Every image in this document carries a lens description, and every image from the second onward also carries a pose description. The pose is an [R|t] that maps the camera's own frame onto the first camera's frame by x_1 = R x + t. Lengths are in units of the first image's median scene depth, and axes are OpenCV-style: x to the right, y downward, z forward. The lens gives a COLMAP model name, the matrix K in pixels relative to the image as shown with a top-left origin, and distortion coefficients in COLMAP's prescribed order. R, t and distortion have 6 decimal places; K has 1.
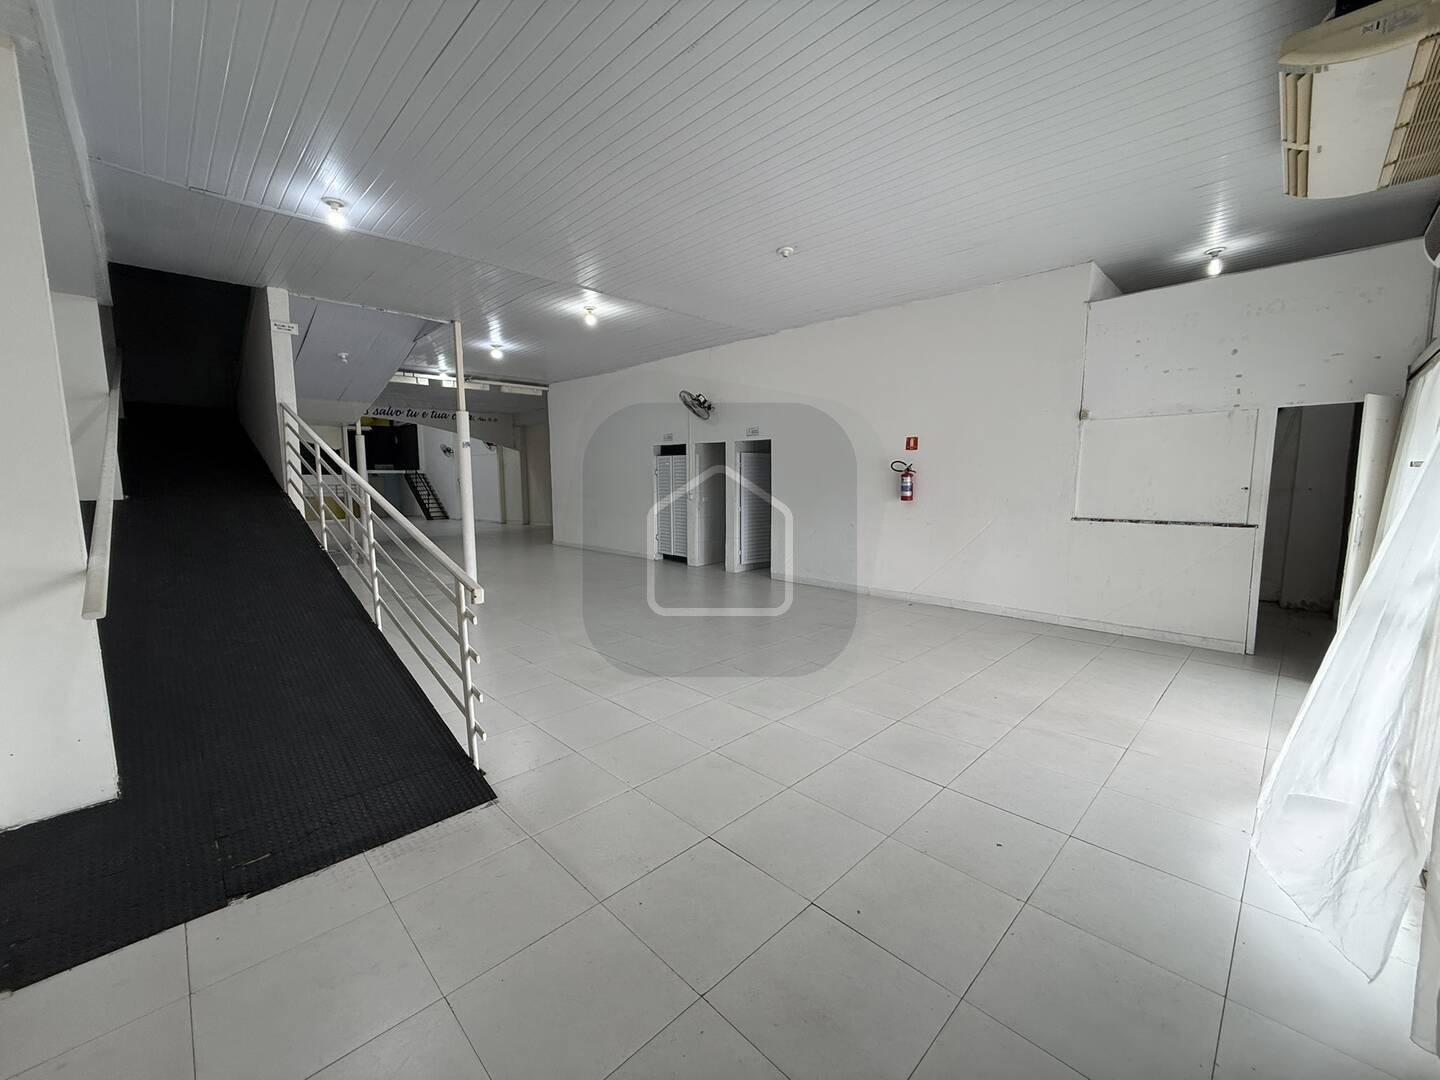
lens RADIAL K [[575.9, 0, 718.7], [0, 575.9, 541.3], [0, 0, 1]] dist [-0.000495, -0.000047]
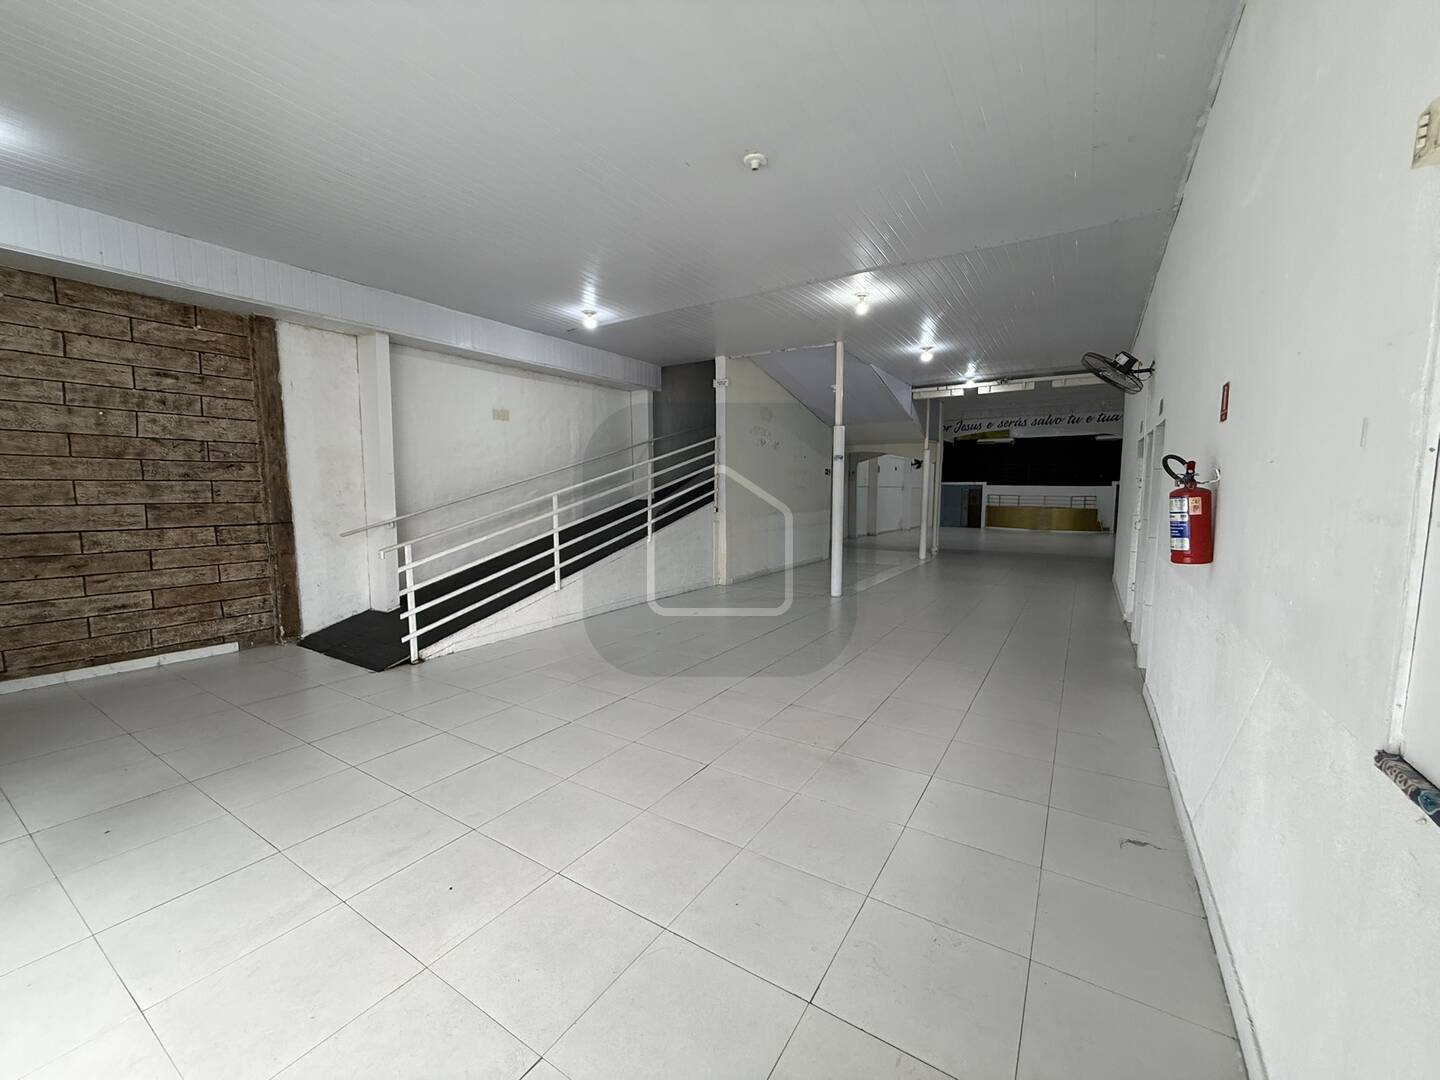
lens RADIAL K [[575.9, 0, 718.8], [0, 575.9, 539.9], [0, 0, 1]] dist [-0.000495, -0.000047]
pose [[0.219515, 0.095839, -0.970890, 0.388250], [-0.116916, 0.990576, 0.071347, -0.049280], [0.968578, 0.097851, 0.228652, 0.406029]]
